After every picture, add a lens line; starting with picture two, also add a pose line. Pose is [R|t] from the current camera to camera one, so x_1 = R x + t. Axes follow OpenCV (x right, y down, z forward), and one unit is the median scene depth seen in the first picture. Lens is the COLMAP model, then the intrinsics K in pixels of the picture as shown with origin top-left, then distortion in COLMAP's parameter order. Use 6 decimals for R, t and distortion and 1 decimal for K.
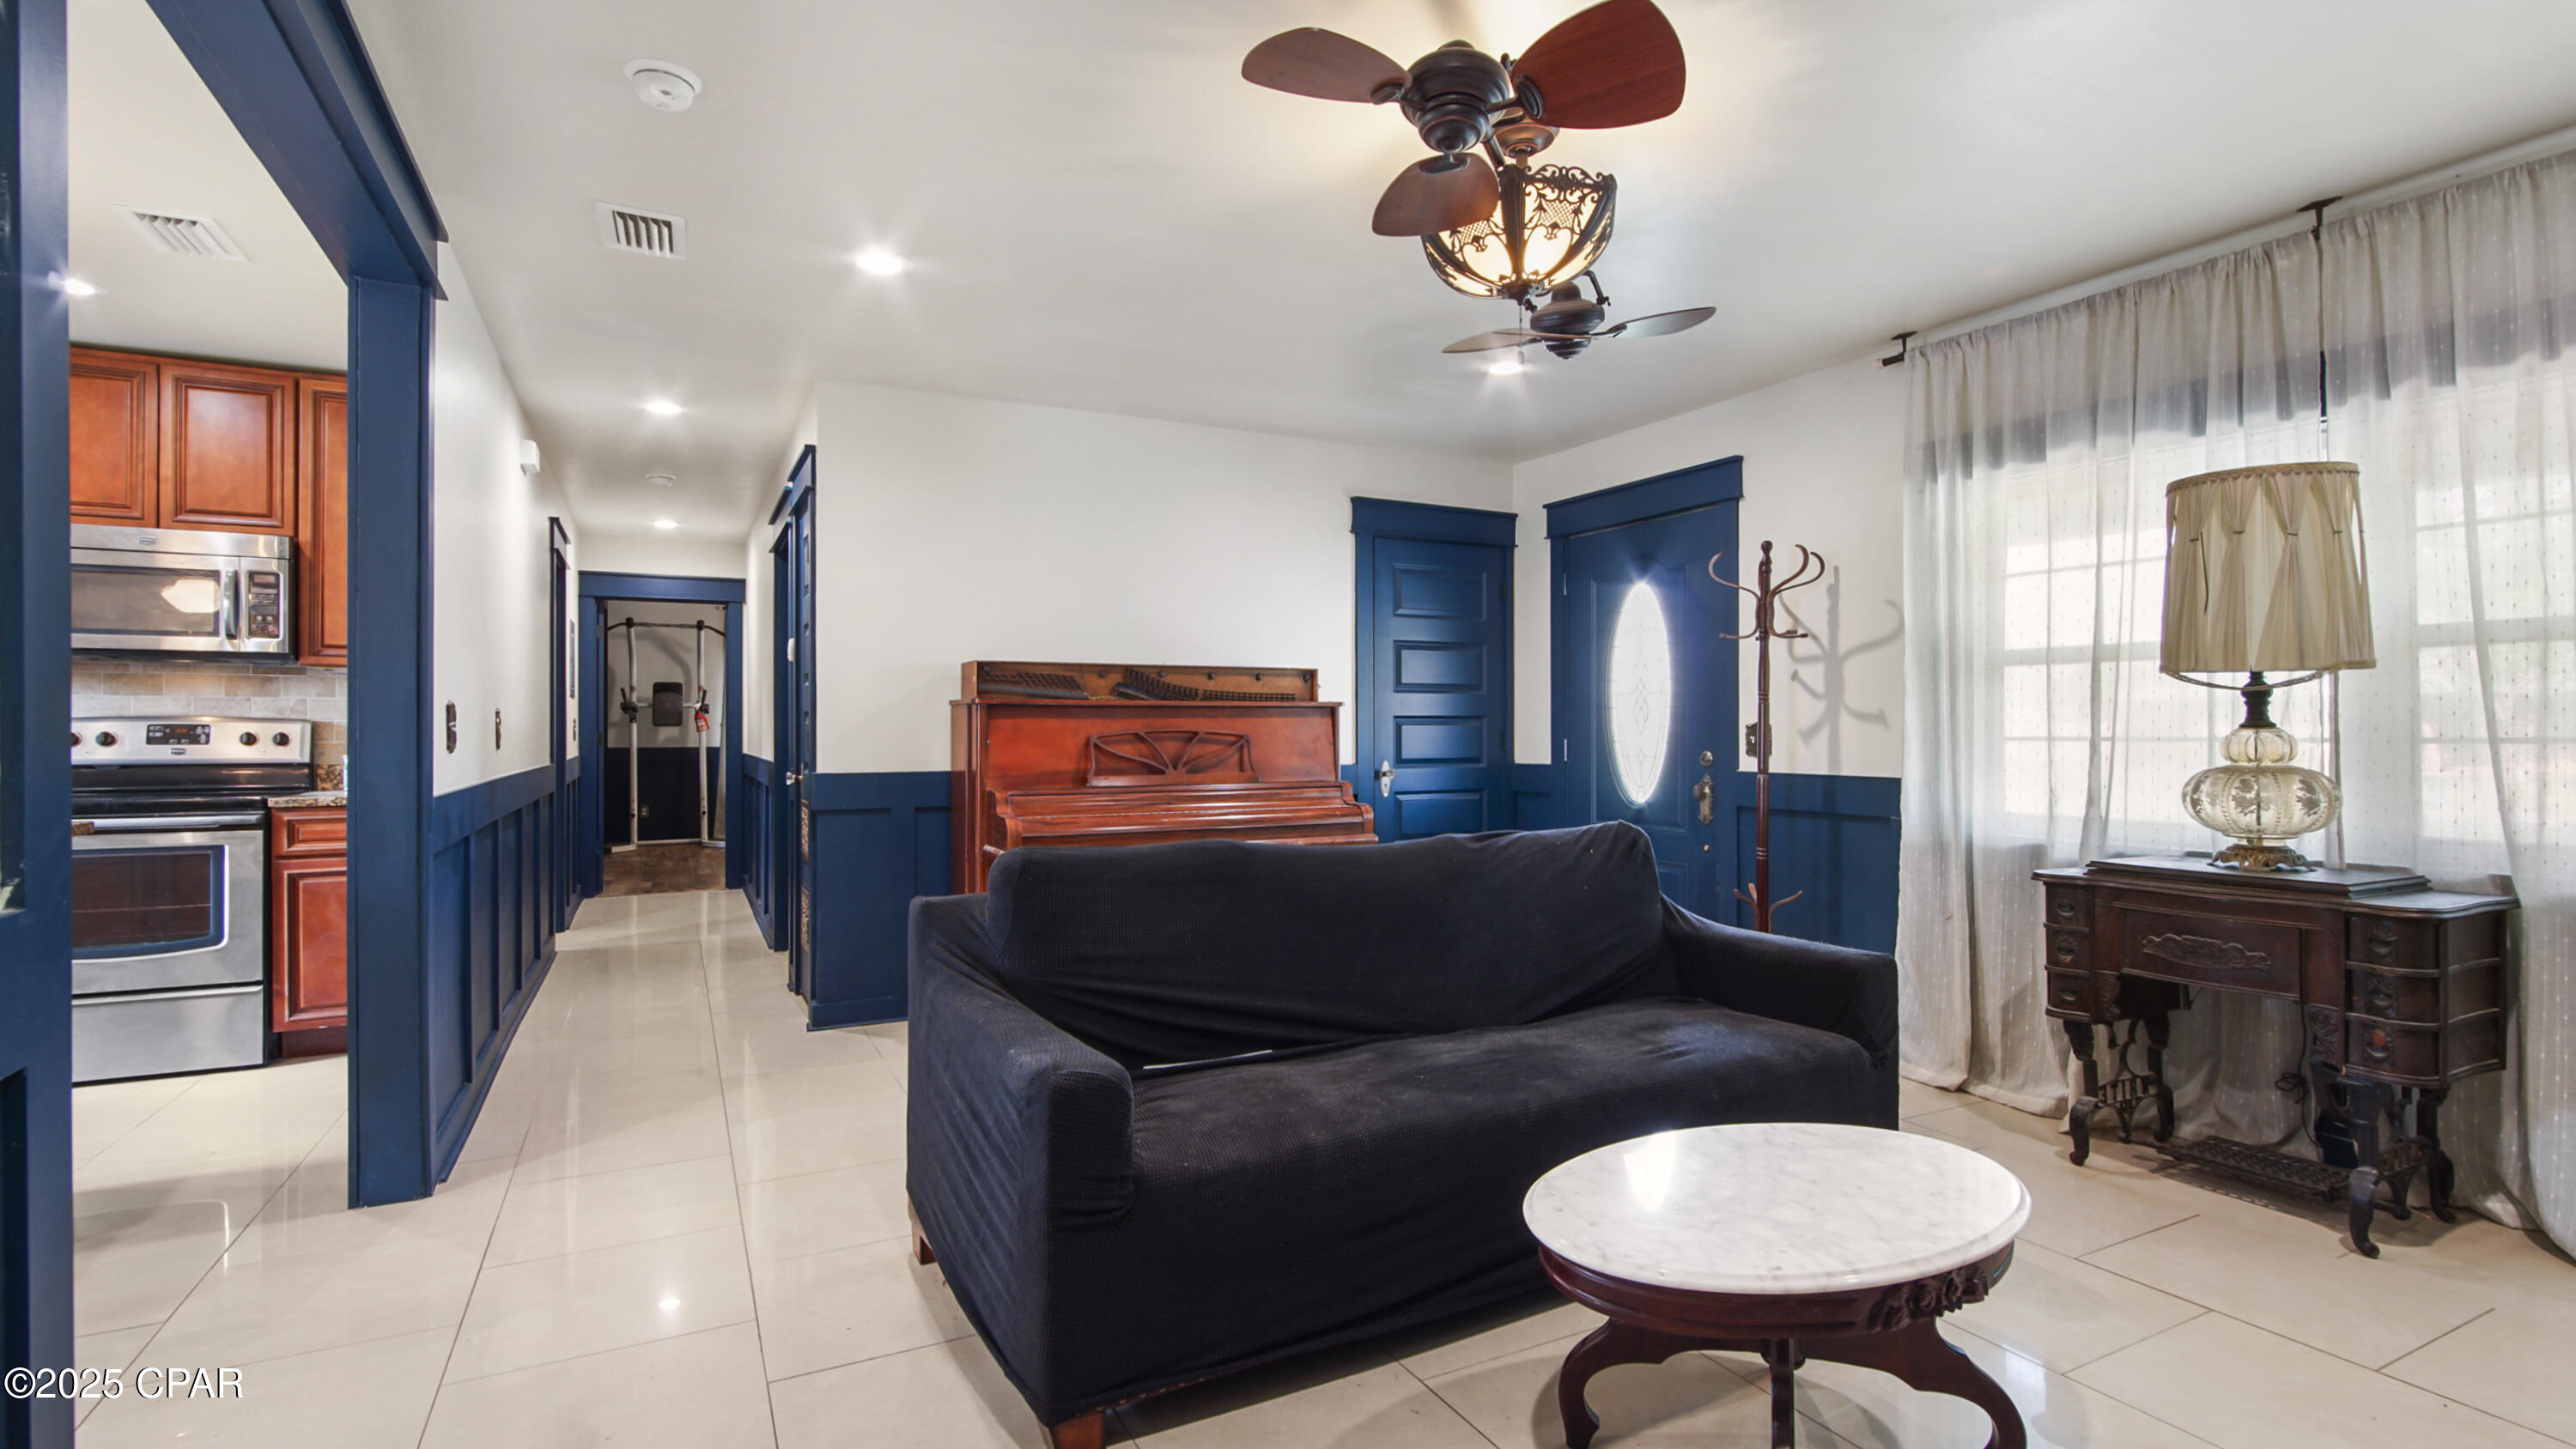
lens RADIAL K [[1178.8, 0, 1255.5], [0, 1178.8, 727.4], [0, 0, 1]] dist [-0.001108, -0.000017]
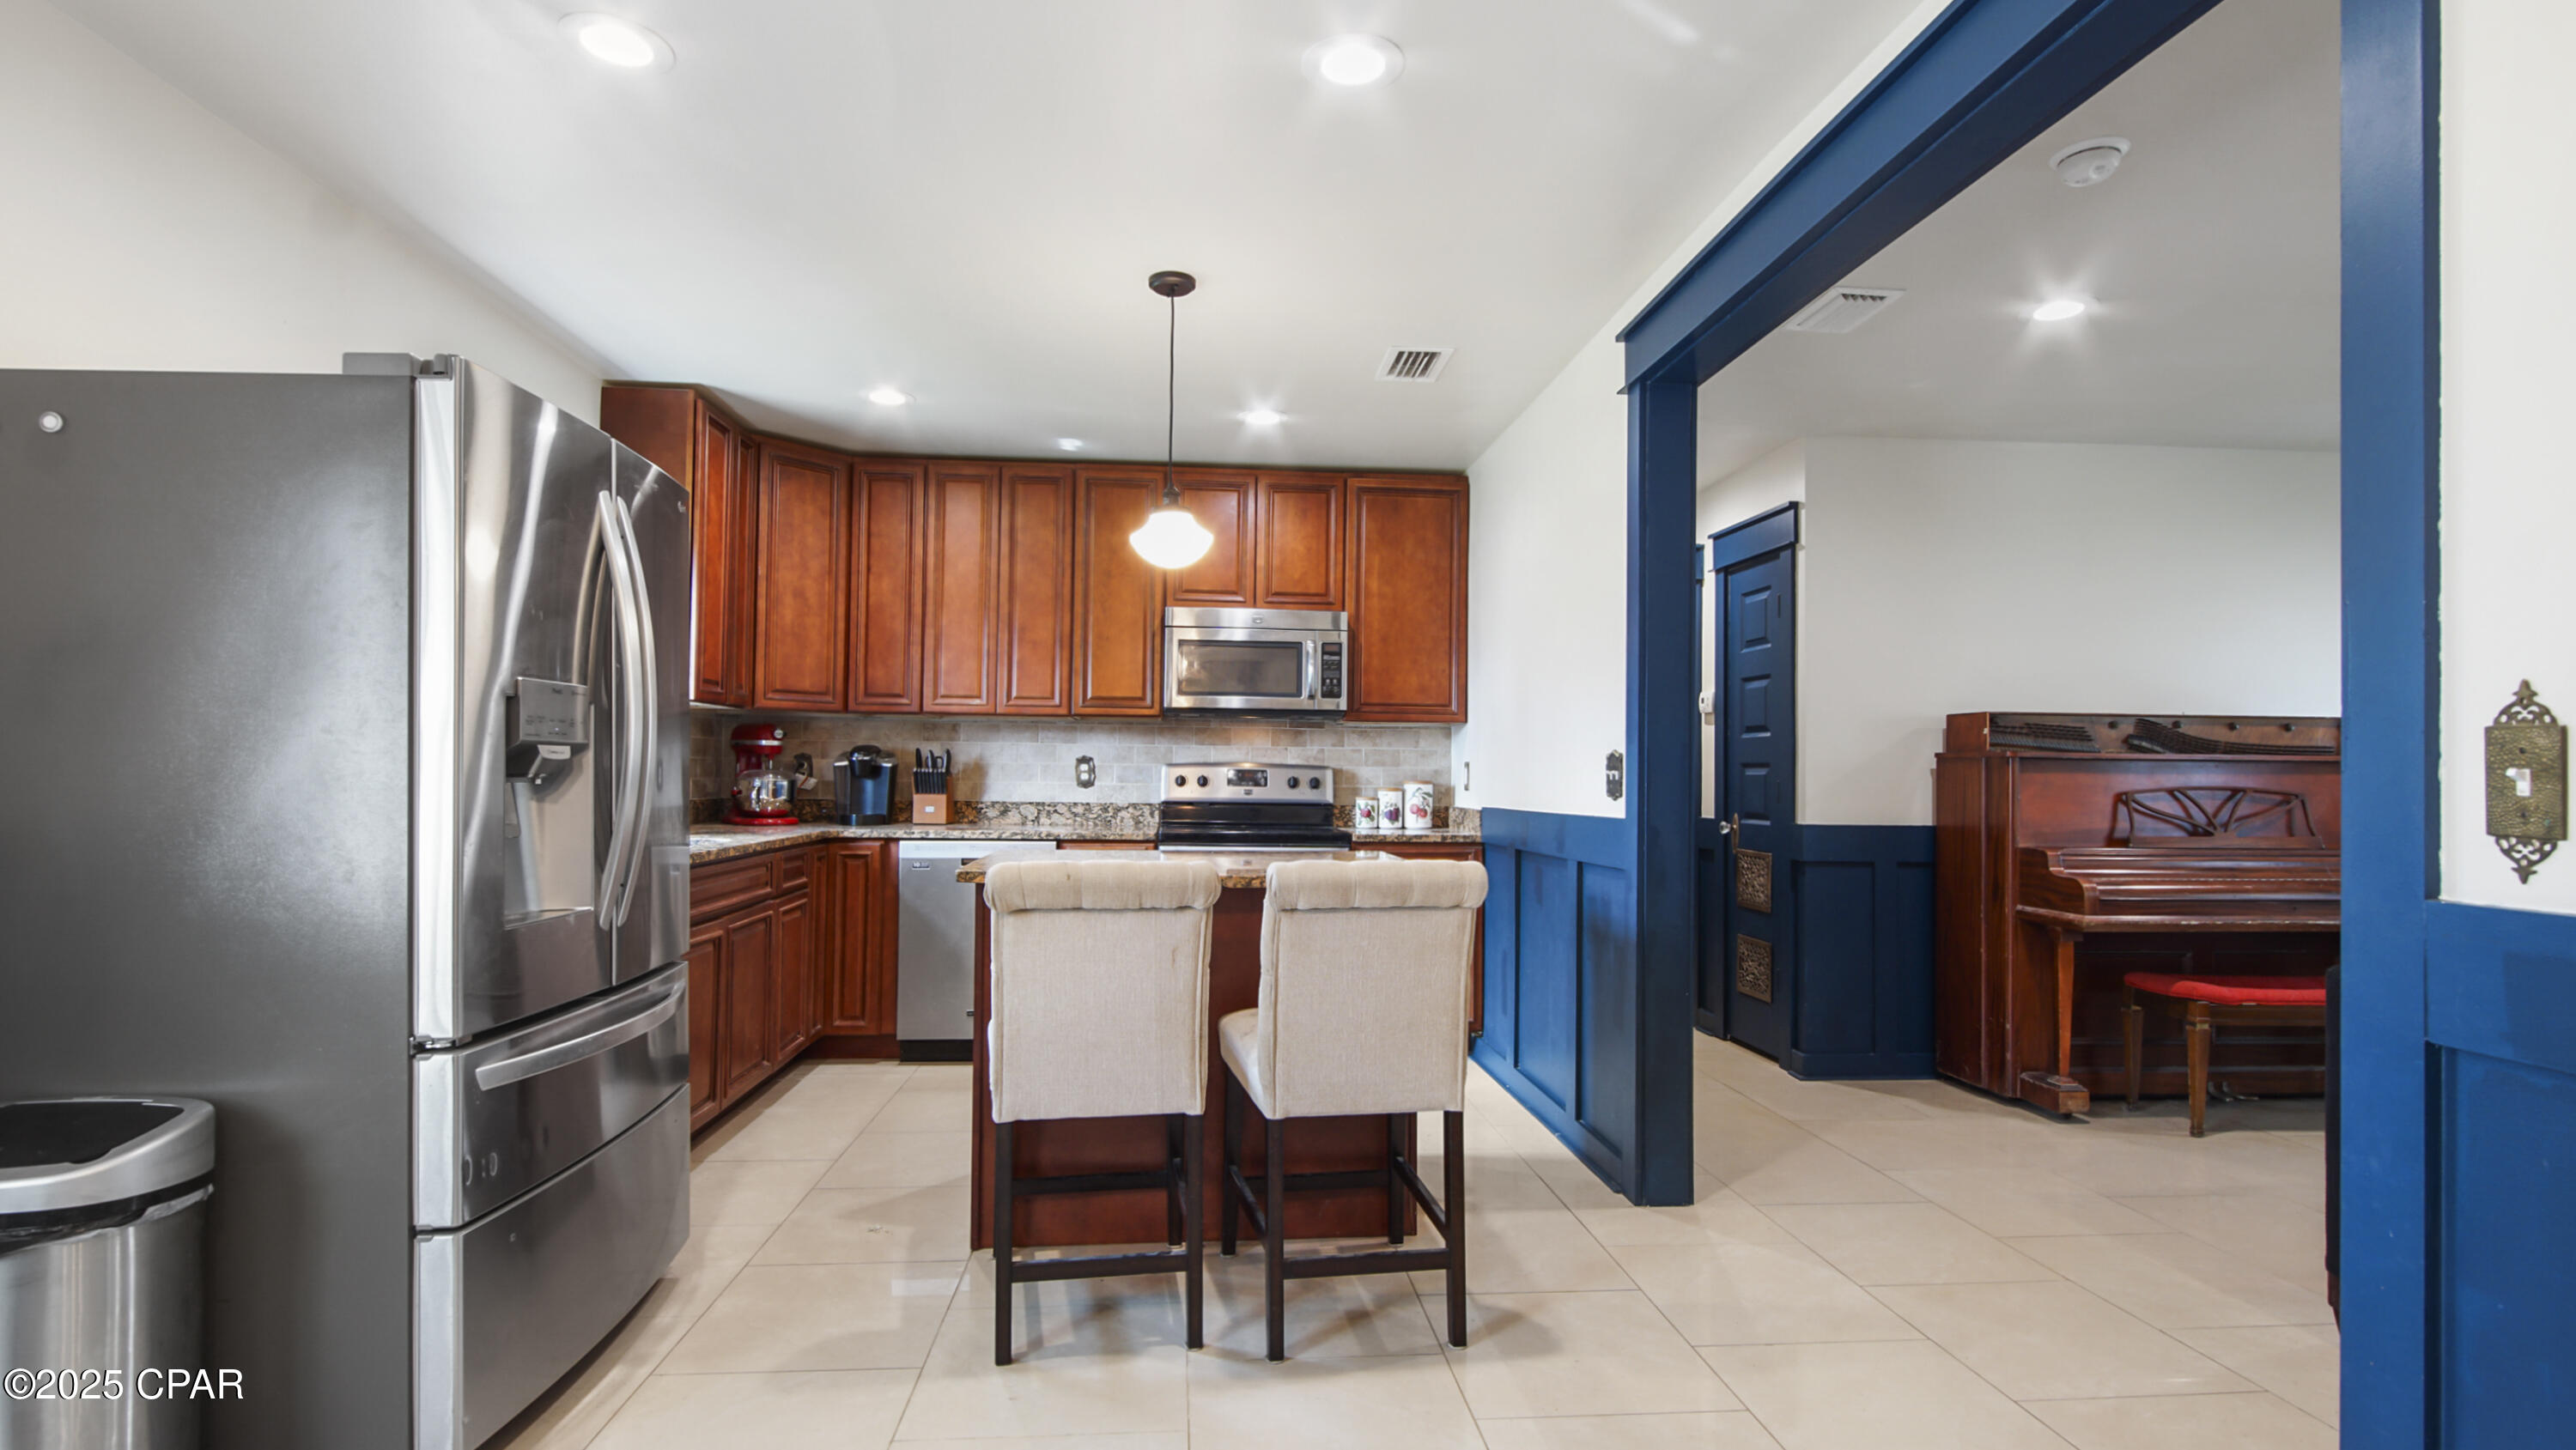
lens RADIAL K [[1208.7, 0, 1268.8], [0, 1208.7, 743.3], [0, 0, 1]] dist [-0.001795, -0.000299]
pose [[0.925840, 0.002649, -0.377906, -0.421308], [-0.011367, 0.999718, -0.020843, -0.004010], [0.377744, 0.023593, 0.925610, -0.141688]]
